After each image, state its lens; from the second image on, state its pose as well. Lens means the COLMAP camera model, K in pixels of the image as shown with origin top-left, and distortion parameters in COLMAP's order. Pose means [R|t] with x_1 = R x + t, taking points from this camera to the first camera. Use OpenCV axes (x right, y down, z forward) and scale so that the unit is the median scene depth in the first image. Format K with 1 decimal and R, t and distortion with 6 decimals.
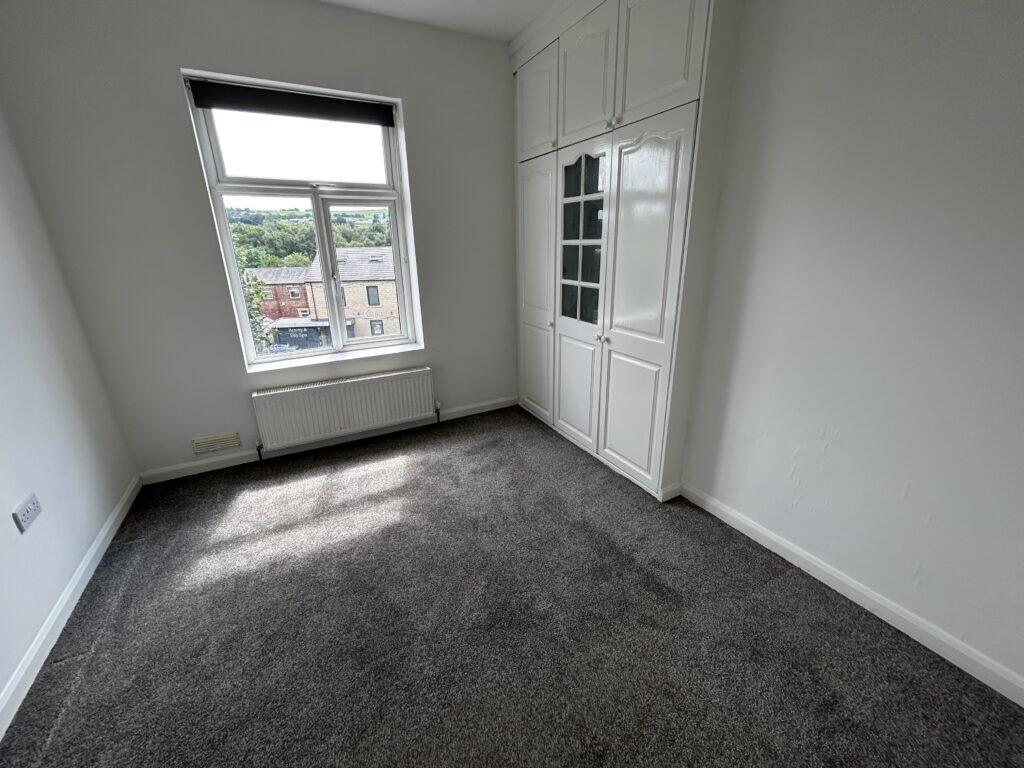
lens RADIAL K [[417.0, 0, 509.9], [0, 417.0, 383.3], [0, 0, 1]] dist [0.003293, 0.000649]
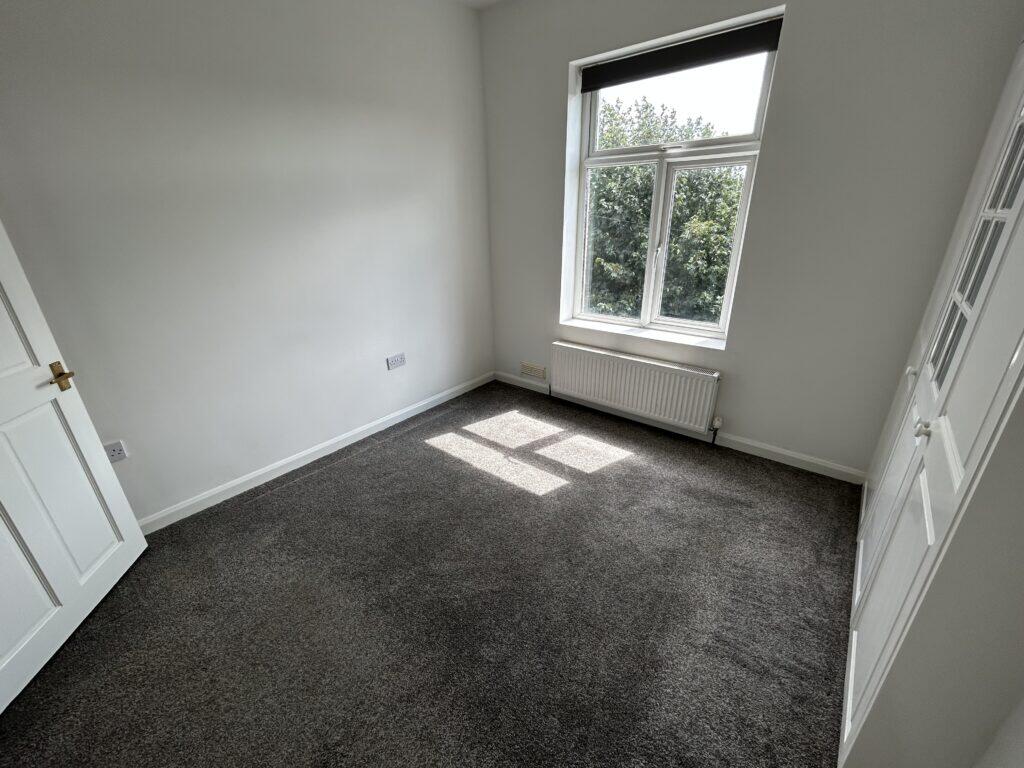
lens RADIAL K [[417.0, 0, 509.9], [0, 417.0, 383.3], [0, 0, 1]] dist [0.003293, 0.000649]
pose [[0.387994, 0.355129, -0.850497, 0.393301], [-0.286841, 0.923485, 0.254750, -0.131189], [0.875890, 0.145116, 0.460172, 0.352763]]
